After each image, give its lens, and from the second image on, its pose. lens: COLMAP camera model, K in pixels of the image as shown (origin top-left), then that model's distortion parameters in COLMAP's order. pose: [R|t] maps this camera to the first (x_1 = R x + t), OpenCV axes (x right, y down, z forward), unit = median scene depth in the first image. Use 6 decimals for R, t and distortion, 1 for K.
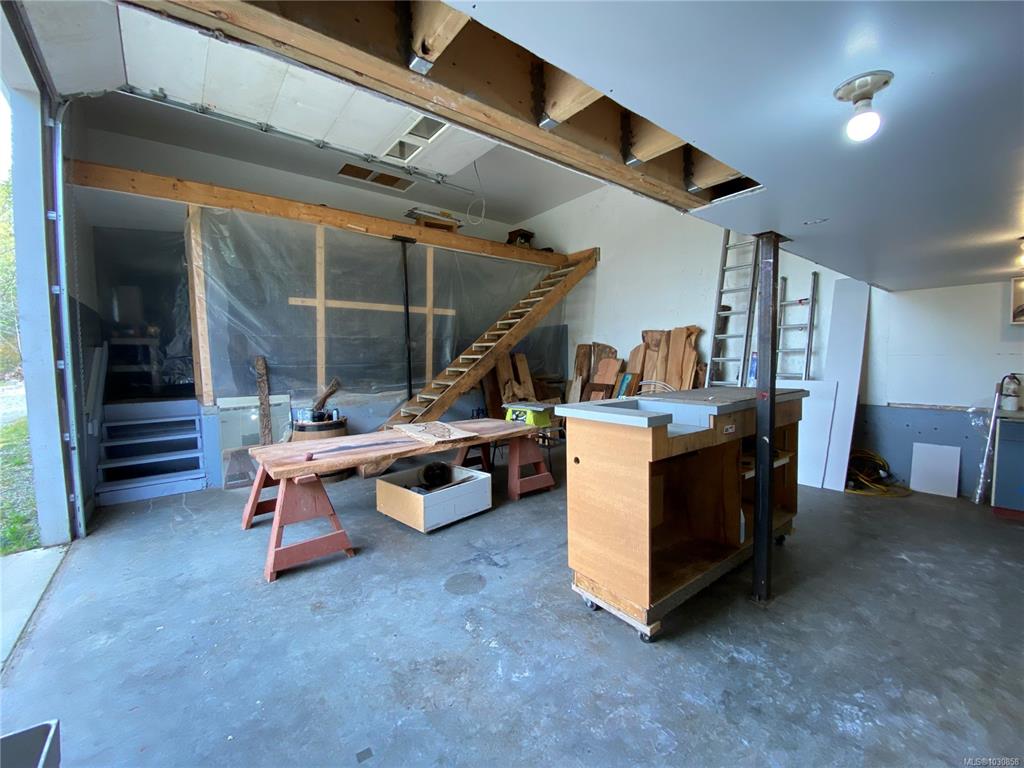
lens RADIAL K [[418.2, 0, 511.3], [0, 418.2, 382.6], [0, 0, 1]] dist [-0.015994, -0.000607]
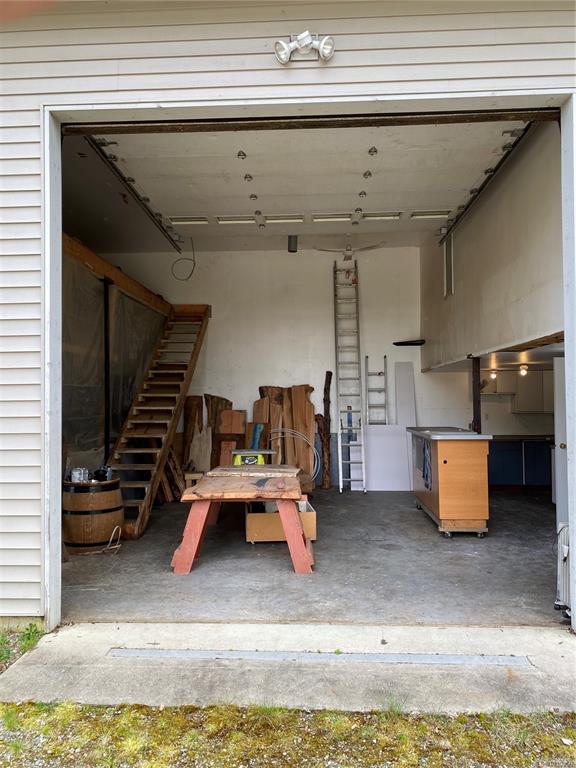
lens RADIAL K [[578.5, 0, 287.6], [0, 578.5, 384.2], [0, 0, 1]] dist [0.024501, -0.002902]
pose [[0.657443, 0.036160, 0.752636, -1.870888], [0.038646, 0.995915, -0.081605, 0.008291], [-0.752512, 0.082737, 0.653360, -0.225772]]
